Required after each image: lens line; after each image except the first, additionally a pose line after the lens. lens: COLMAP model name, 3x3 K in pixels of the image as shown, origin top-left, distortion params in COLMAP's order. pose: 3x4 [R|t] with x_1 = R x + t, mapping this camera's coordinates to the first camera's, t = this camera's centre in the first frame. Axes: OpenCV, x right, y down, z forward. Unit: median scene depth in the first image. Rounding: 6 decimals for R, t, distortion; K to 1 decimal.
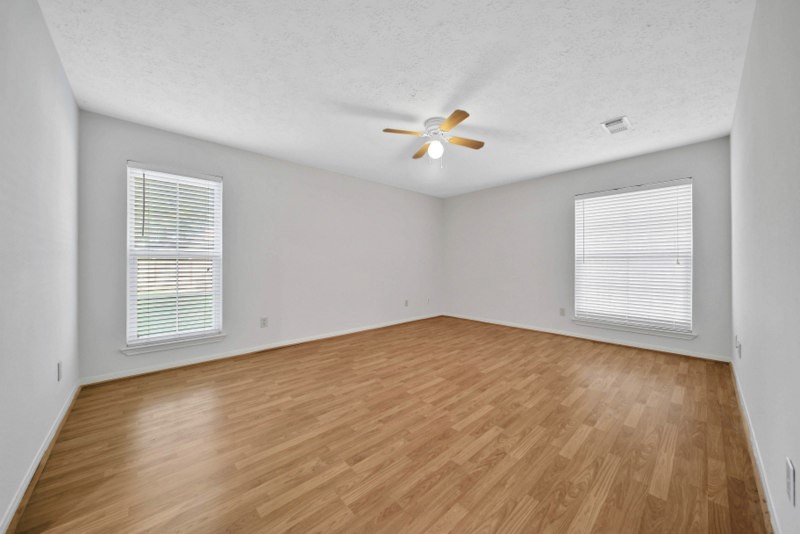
lens RADIAL K [[285.3, 0, 400.0], [0, 285.3, 267.0], [0, 0, 1]] dist [-0.001890, -0.000243]
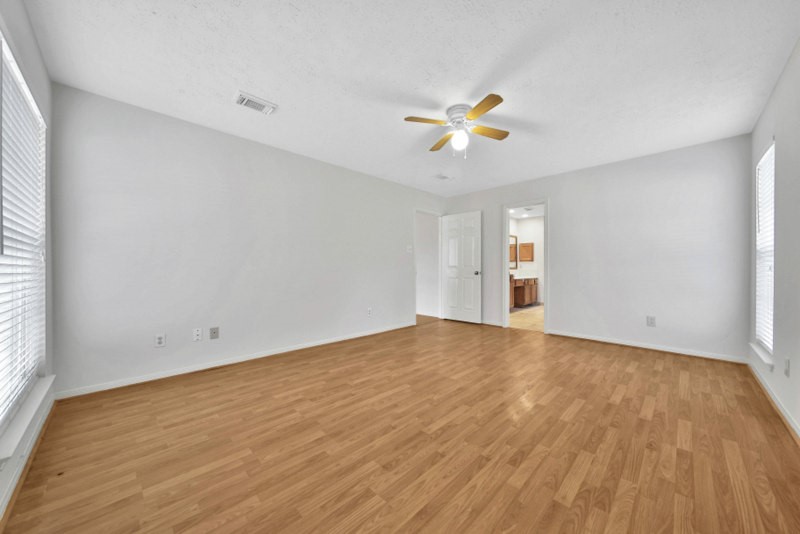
lens RADIAL K [[285.3, 0, 400.0], [0, 285.3, 267.0], [0, 0, 1]] dist [-0.001890, -0.000243]
pose [[-0.999438, 0.000488, -0.033503, 0.360517], [0.000306, 0.999985, 0.005458, -0.001069], [0.033505, 0.005445, -0.999424, 1.962781]]
